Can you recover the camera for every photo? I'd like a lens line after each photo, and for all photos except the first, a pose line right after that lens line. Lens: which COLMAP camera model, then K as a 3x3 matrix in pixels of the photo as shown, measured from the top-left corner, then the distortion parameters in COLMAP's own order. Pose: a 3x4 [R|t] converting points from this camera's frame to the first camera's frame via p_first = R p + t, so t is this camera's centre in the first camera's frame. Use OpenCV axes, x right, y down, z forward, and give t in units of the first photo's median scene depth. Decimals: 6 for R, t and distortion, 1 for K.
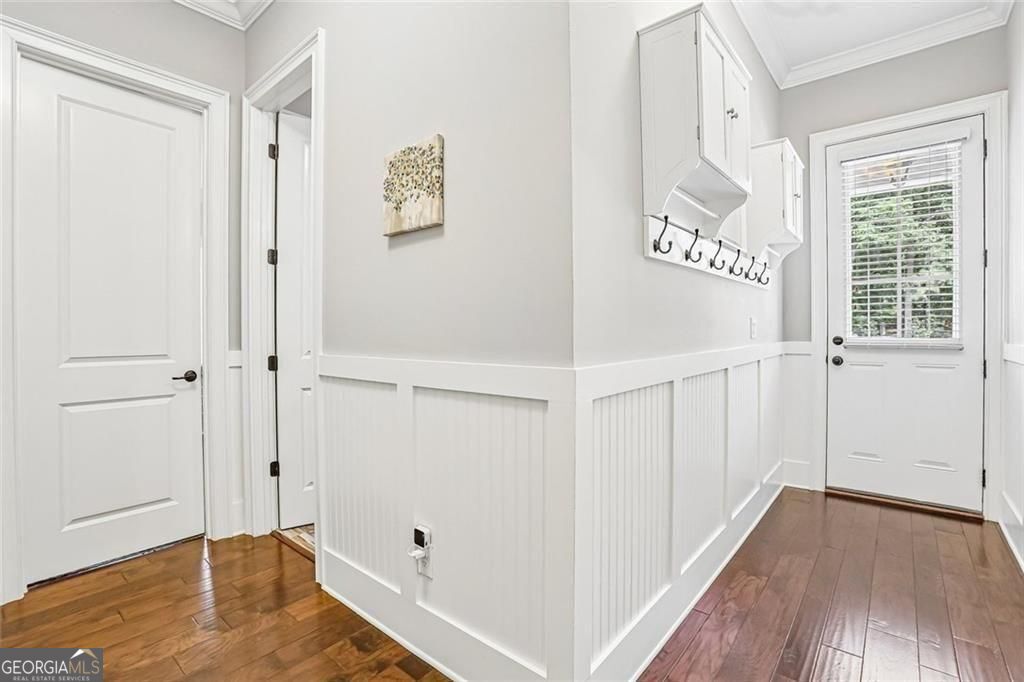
lens RADIAL K [[467.1, 0, 507.2], [0, 467.1, 337.5], [0, 0, 1]] dist [-0.035526, 0.003581]
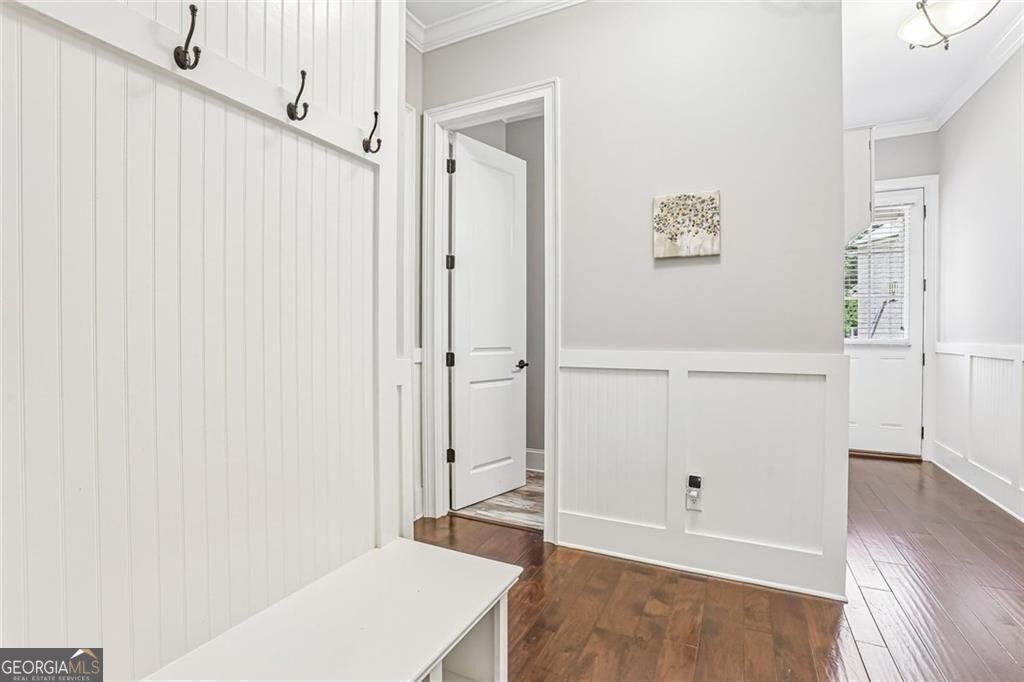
lens RADIAL K [[467.1, 0, 520.5], [0, 467.1, 340.7], [0, 0, 1]] dist [-0.035526, 0.003581]
pose [[0.965671, 0.001953, 0.259762, -1.022184], [-0.002706, 0.999993, 0.002544, 0.013304], [-0.259755, -0.003159, 0.965669, -0.182566]]
